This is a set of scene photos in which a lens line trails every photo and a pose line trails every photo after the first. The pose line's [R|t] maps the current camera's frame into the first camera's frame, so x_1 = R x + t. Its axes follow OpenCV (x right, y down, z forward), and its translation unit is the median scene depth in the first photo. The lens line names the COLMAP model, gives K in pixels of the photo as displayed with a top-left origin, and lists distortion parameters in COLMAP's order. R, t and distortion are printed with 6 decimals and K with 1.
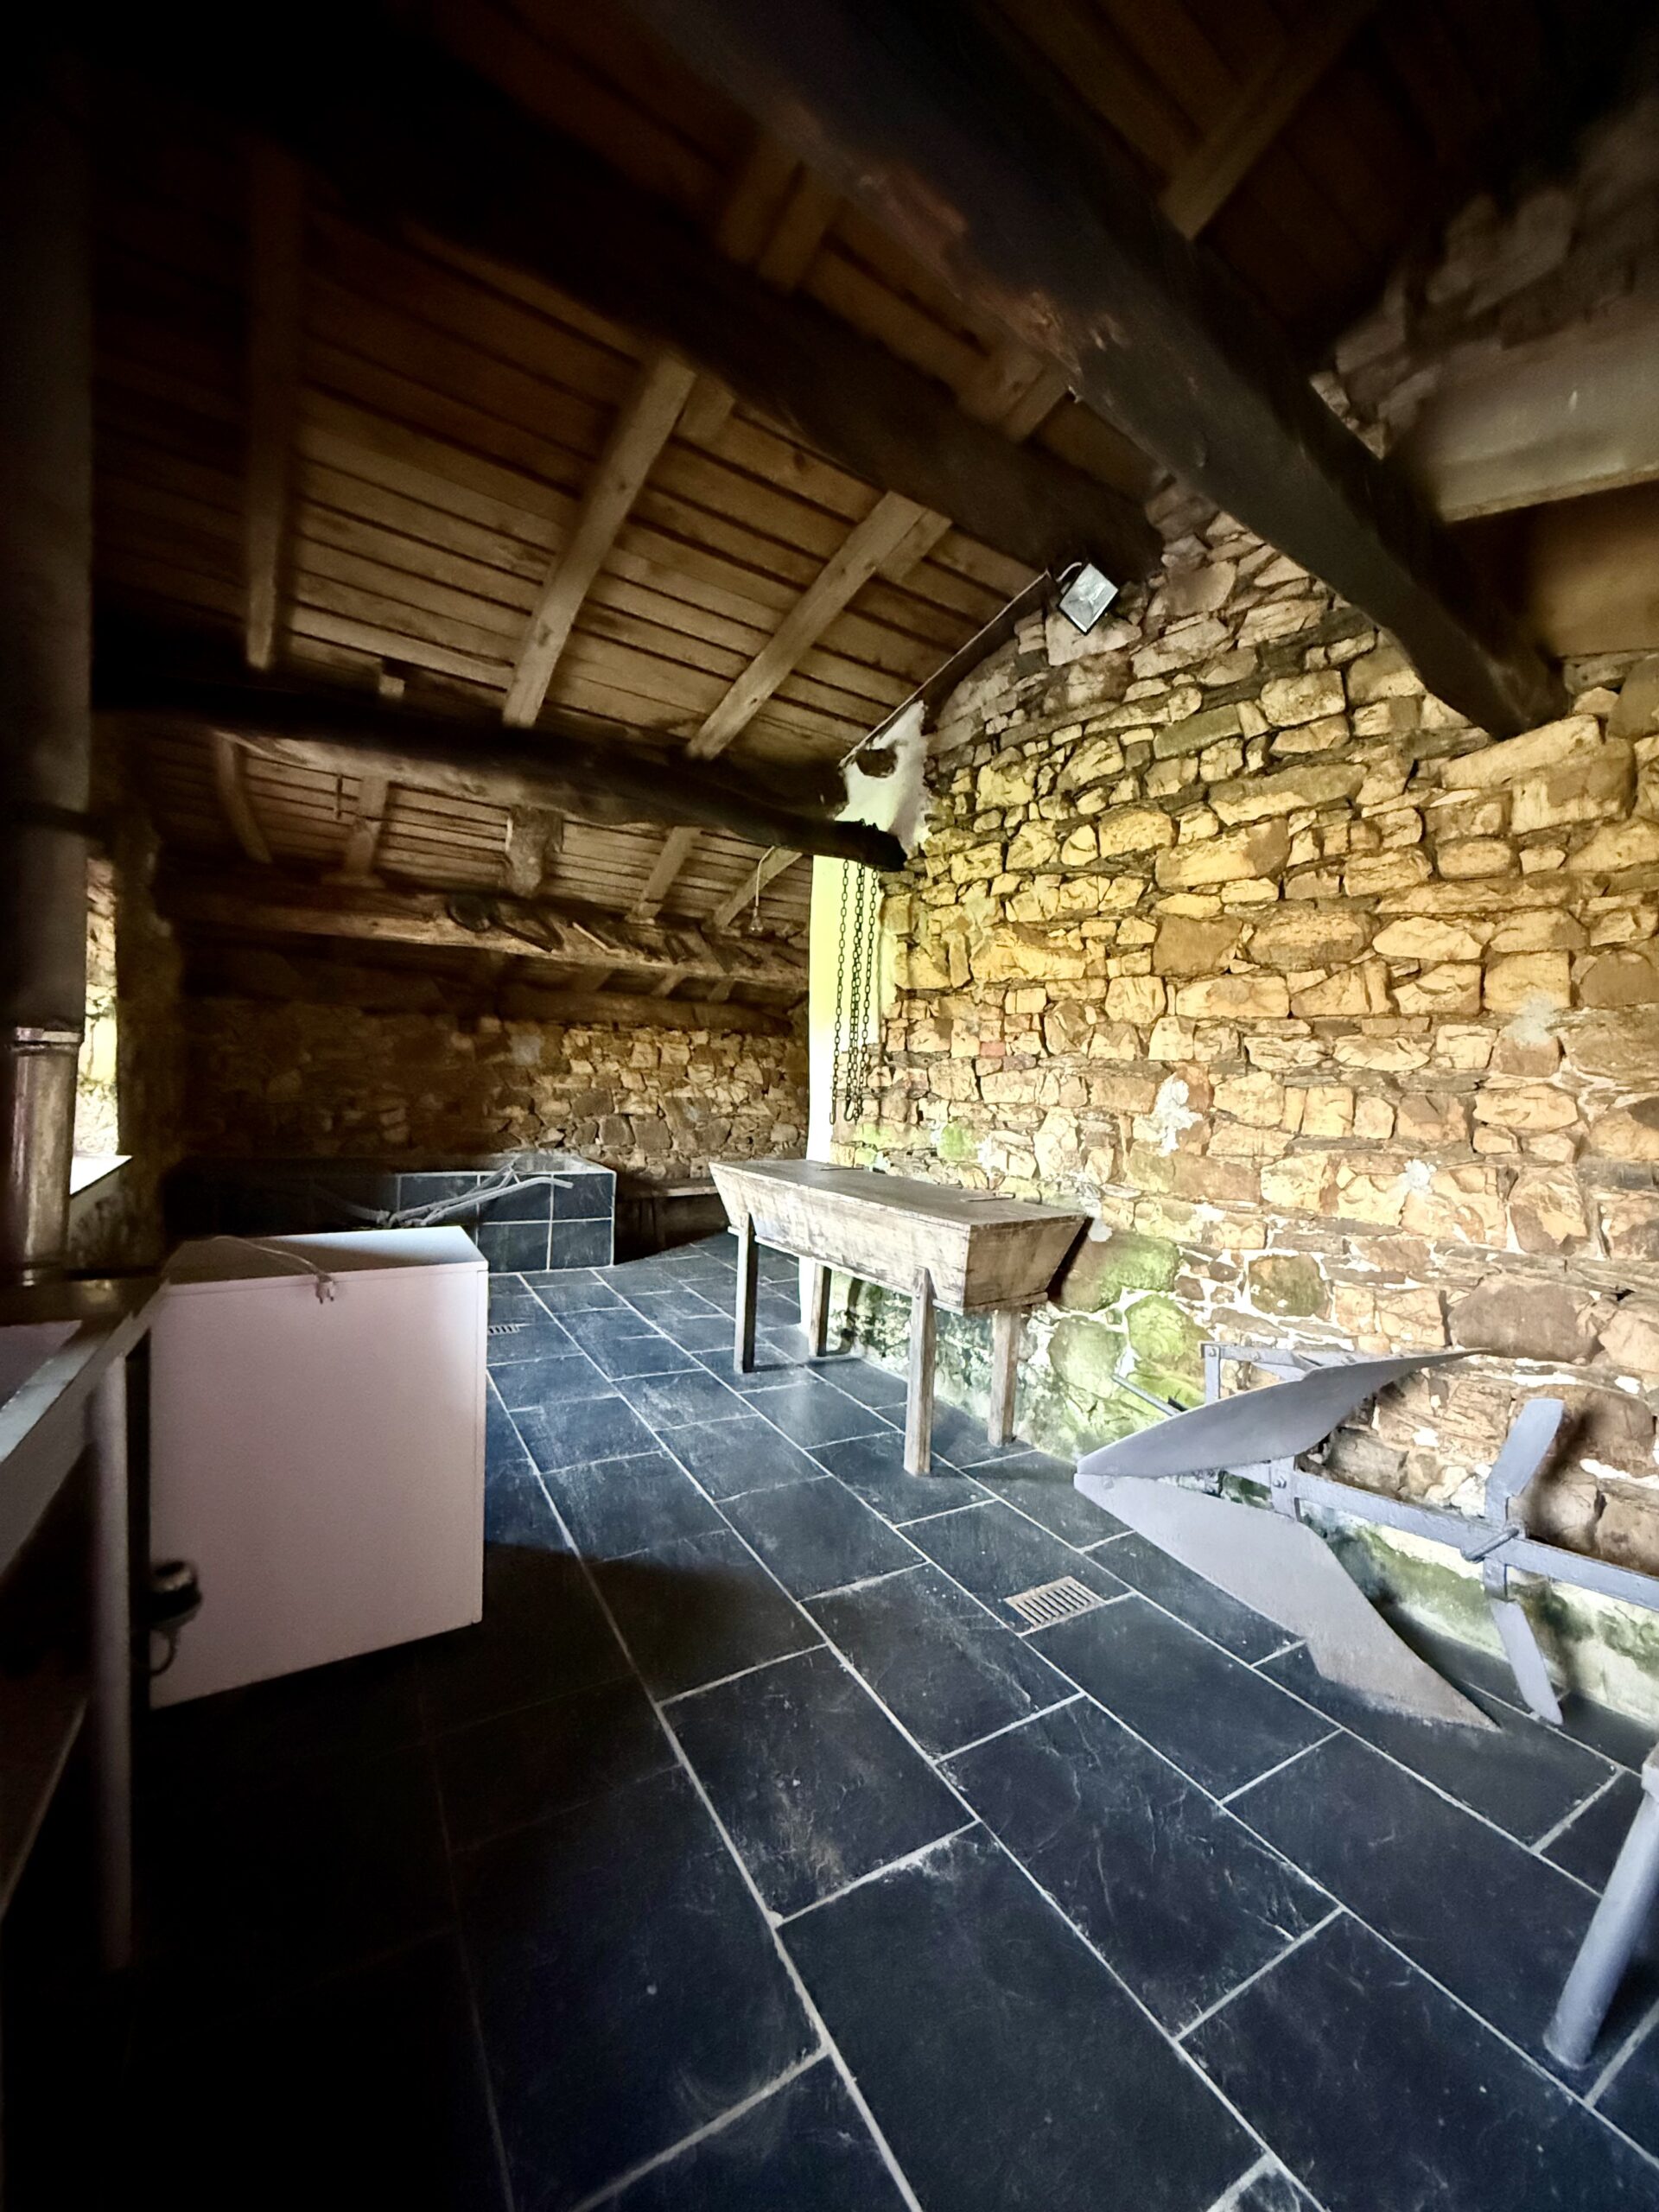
lens RADIAL K [[882.8, 0, 826.1], [0, 882.8, 1114.0], [0, 0, 1]] dist [-0.003964, 0.000841]
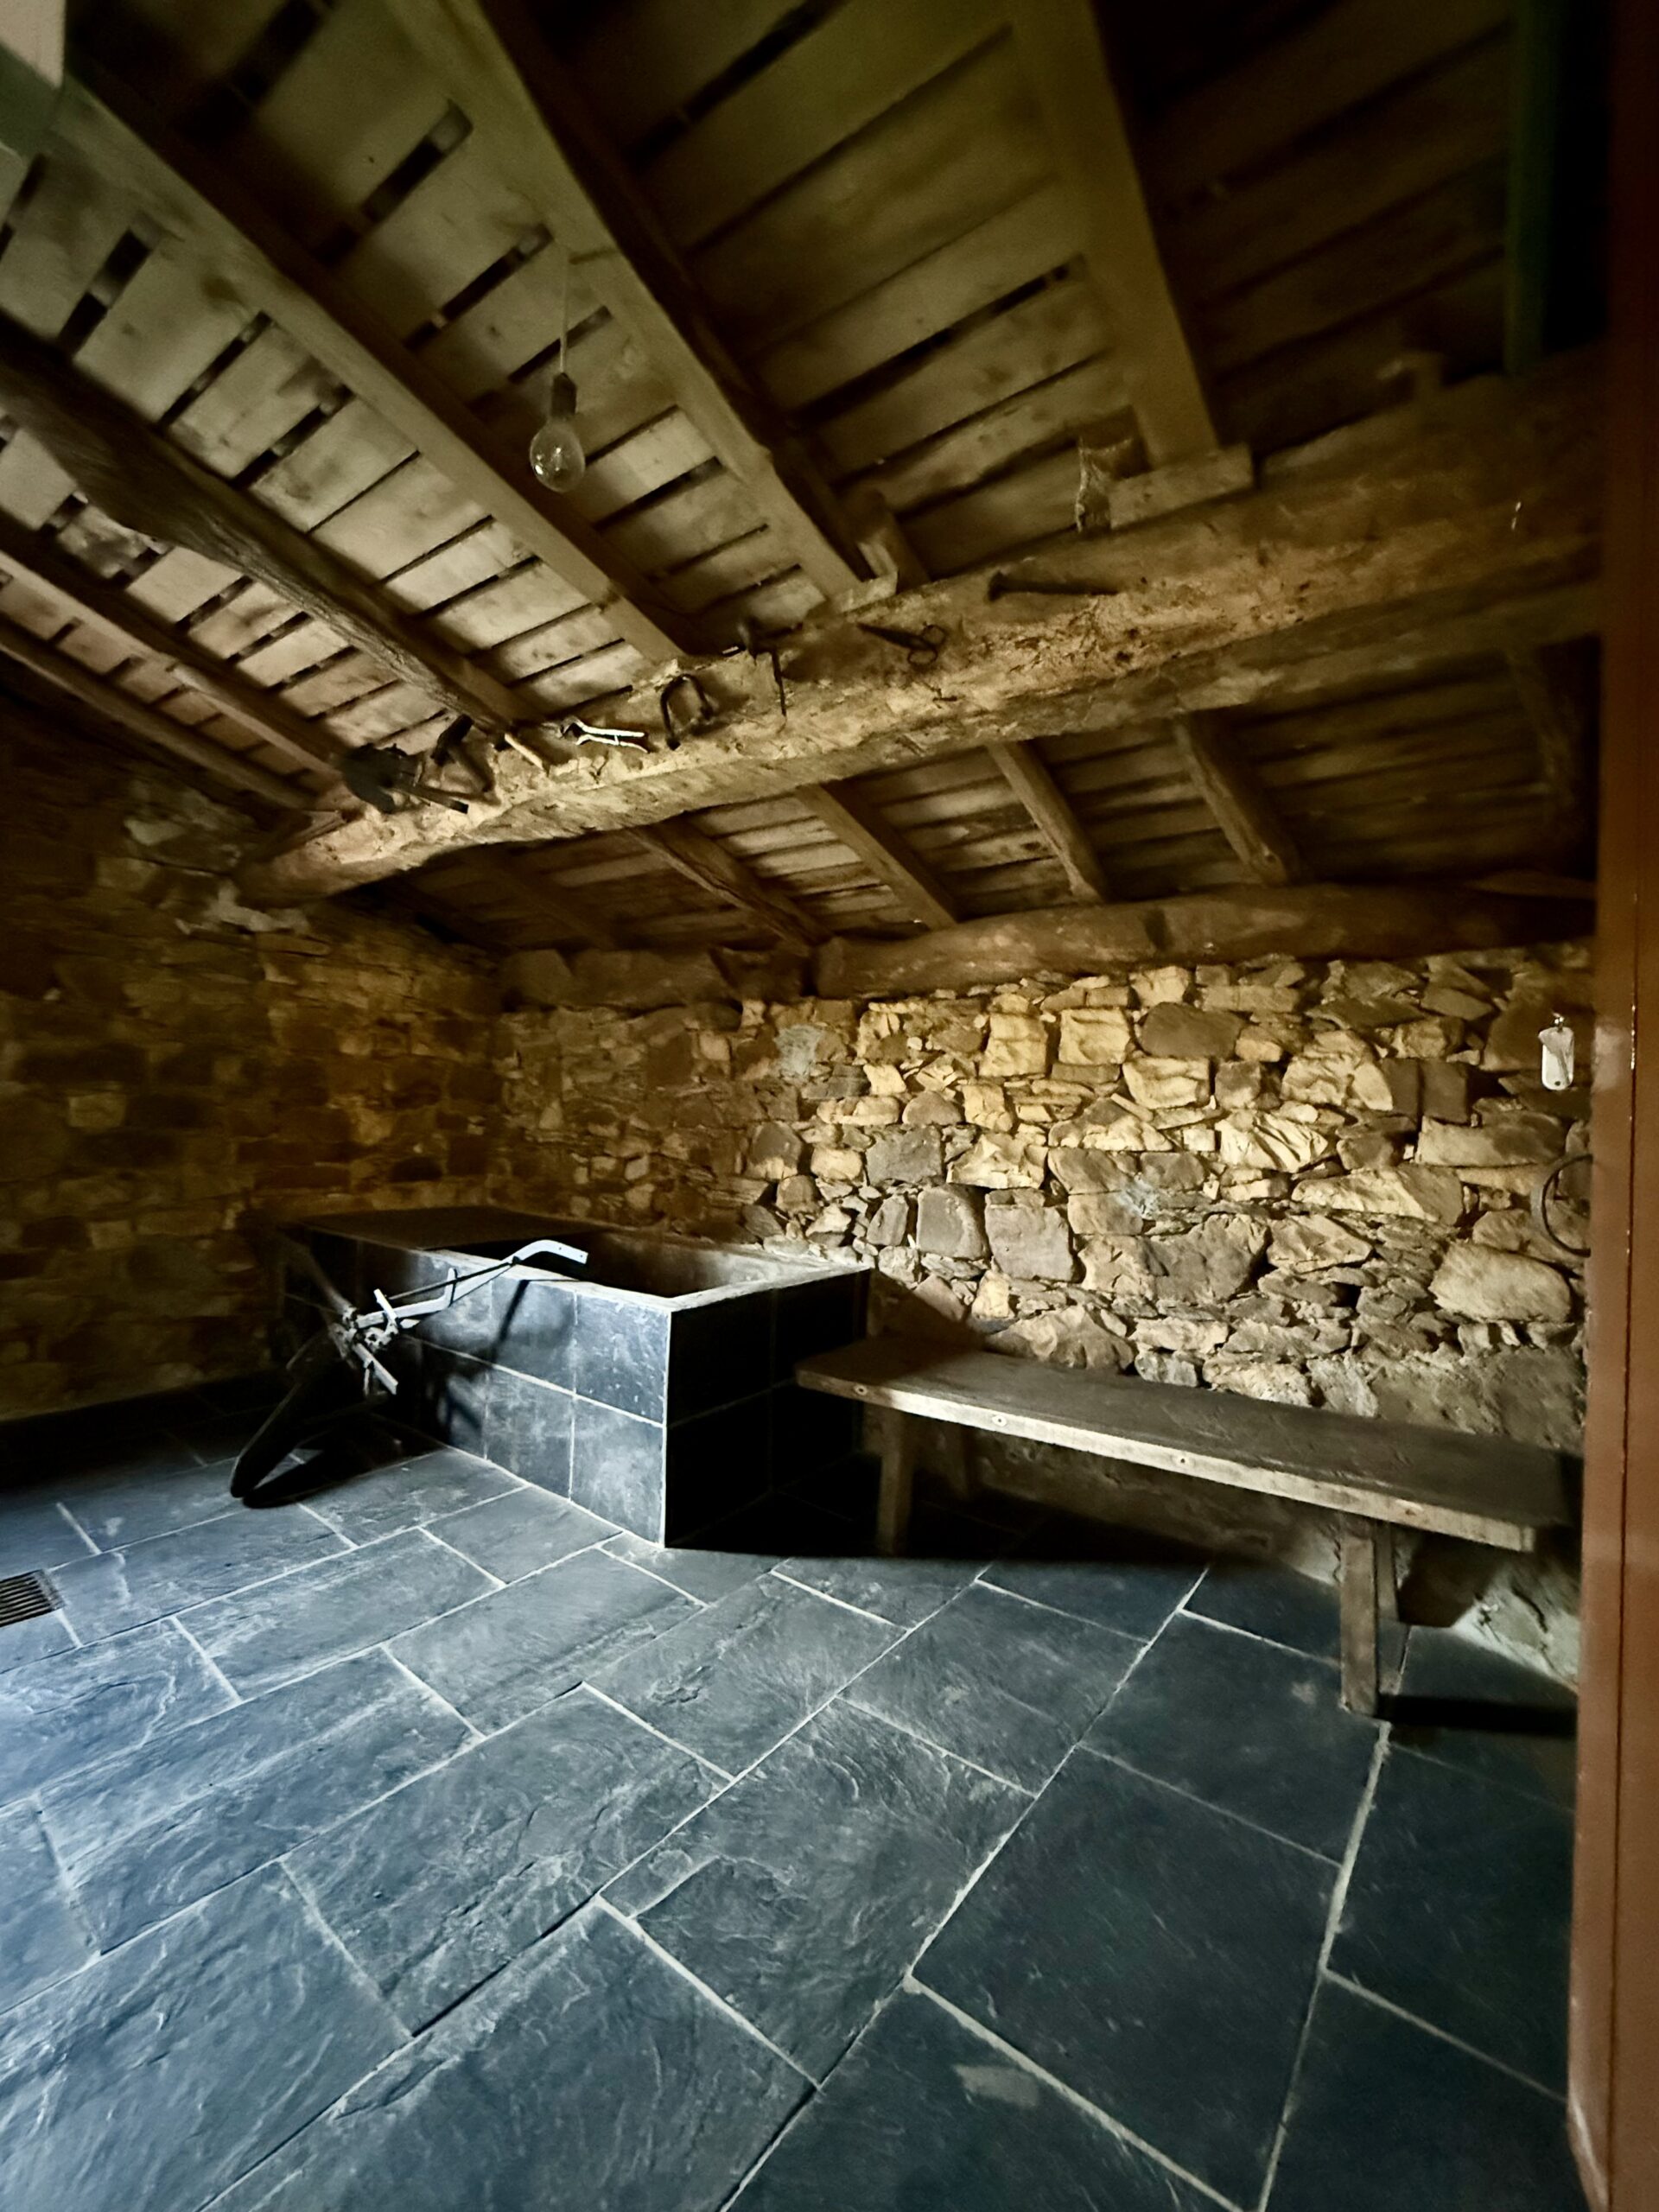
lens RADIAL K [[882.8, 0, 825.3], [0, 882.8, 1103.6], [0, 0, 1]] dist [-0.003964, 0.000841]
pose [[0.381491, -0.047125, -0.923171, 0.143806], [-0.056744, 0.995622, -0.074273, -0.003608], [0.922629, 0.080719, 0.377147, 0.770976]]
